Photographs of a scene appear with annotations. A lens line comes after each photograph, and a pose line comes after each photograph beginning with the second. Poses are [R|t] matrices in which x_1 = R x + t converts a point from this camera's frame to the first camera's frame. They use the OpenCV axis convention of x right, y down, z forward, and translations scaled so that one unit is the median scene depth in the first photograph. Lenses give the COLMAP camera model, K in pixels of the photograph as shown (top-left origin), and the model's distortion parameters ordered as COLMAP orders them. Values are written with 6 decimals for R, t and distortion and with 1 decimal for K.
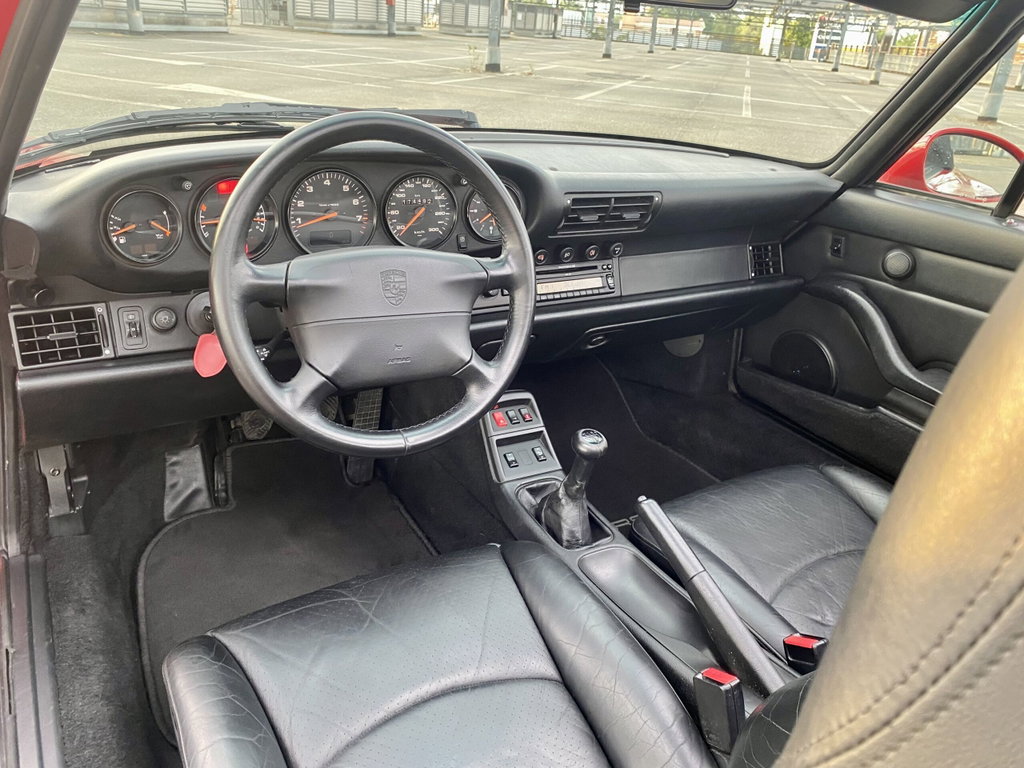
lens RADIAL K [[772.3, 0, 509.2], [0, 772.3, 374.7], [0, 0, 1]] dist [0.037400, -0.036494]
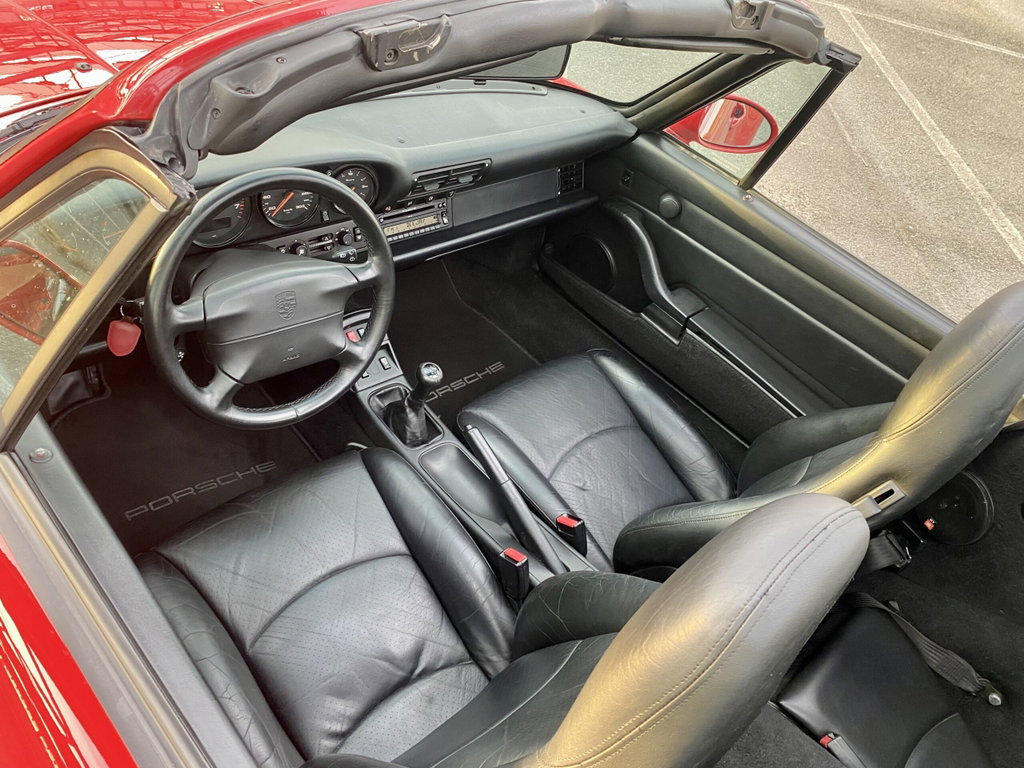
lens RADIAL K [[757.3, 0, 487.0], [0, 757.3, 381.8], [0, 0, 1]] dist [0.056452, -0.000984]
pose [[0.974448, -0.029084, 0.222723, -0.082426], [-0.050803, 0.937347, 0.344672, -0.330630], [-0.218794, -0.347180, 0.911918, -0.185212]]
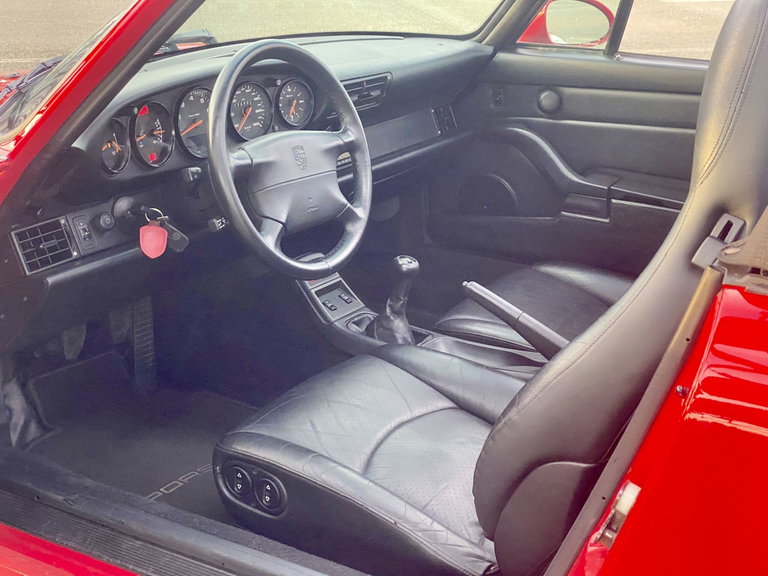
lens RADIAL K [[1148.9, 0, 384.0], [0, 1148.9, 288.0], [0, 0, 1]] dist [0.174330, -0.386210]
pose [[0.887540, -0.216578, 0.406653, -0.695829], [0.243534, 0.969776, -0.015033, 0.141967], [-0.391107, 0.112376, 0.913459, -0.727574]]
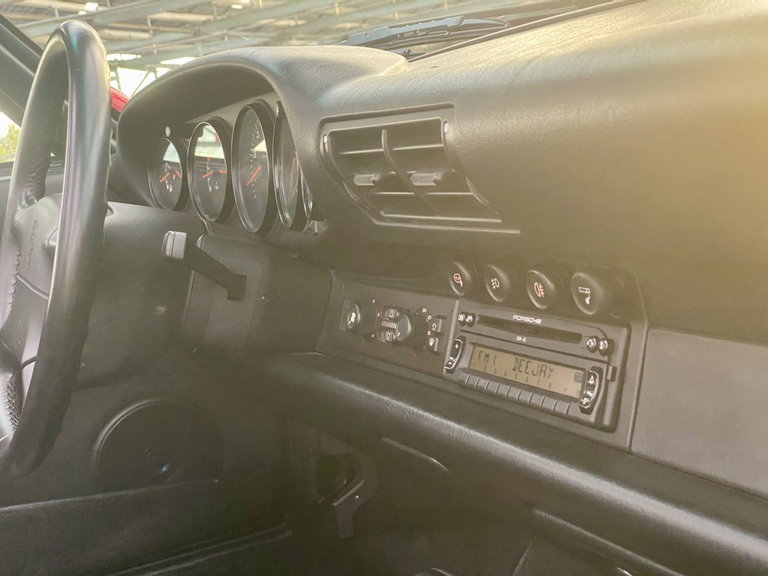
lens RADIAL K [[1148.9, 0, 384.0], [0, 1148.9, 288.0], [0, 0, 1]] dist [0.174330, -0.386210]
pose [[-0.121637, 0.081759, -0.989202, 0.699982], [-0.267338, 0.957075, 0.111976, -0.219733], [0.955895, 0.278071, -0.094558, 1.086896]]
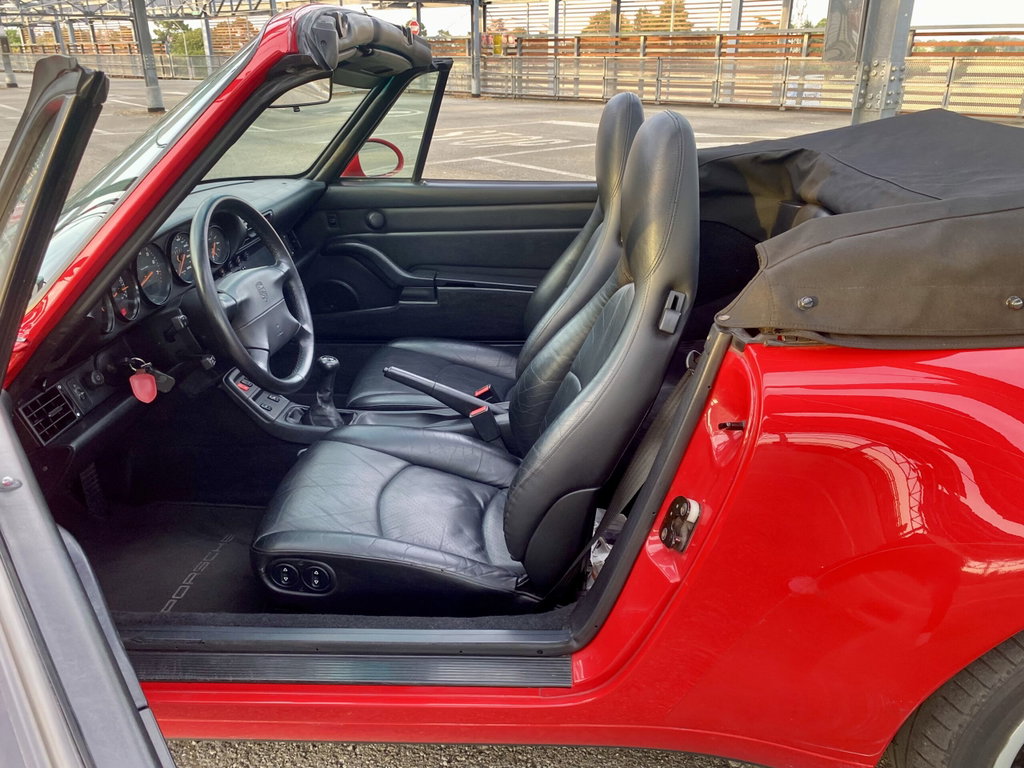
lens RADIAL K [[778.4, 0, 512.0], [0, 778.4, 384.0], [0, 0, 1]] dist [0.097771, -0.202728]
pose [[0.551512, -0.395483, 0.734458, -0.876341], [0.386939, 0.901301, 0.194766, -0.041051], [-0.738994, 0.176774, 0.650106, -0.340841]]
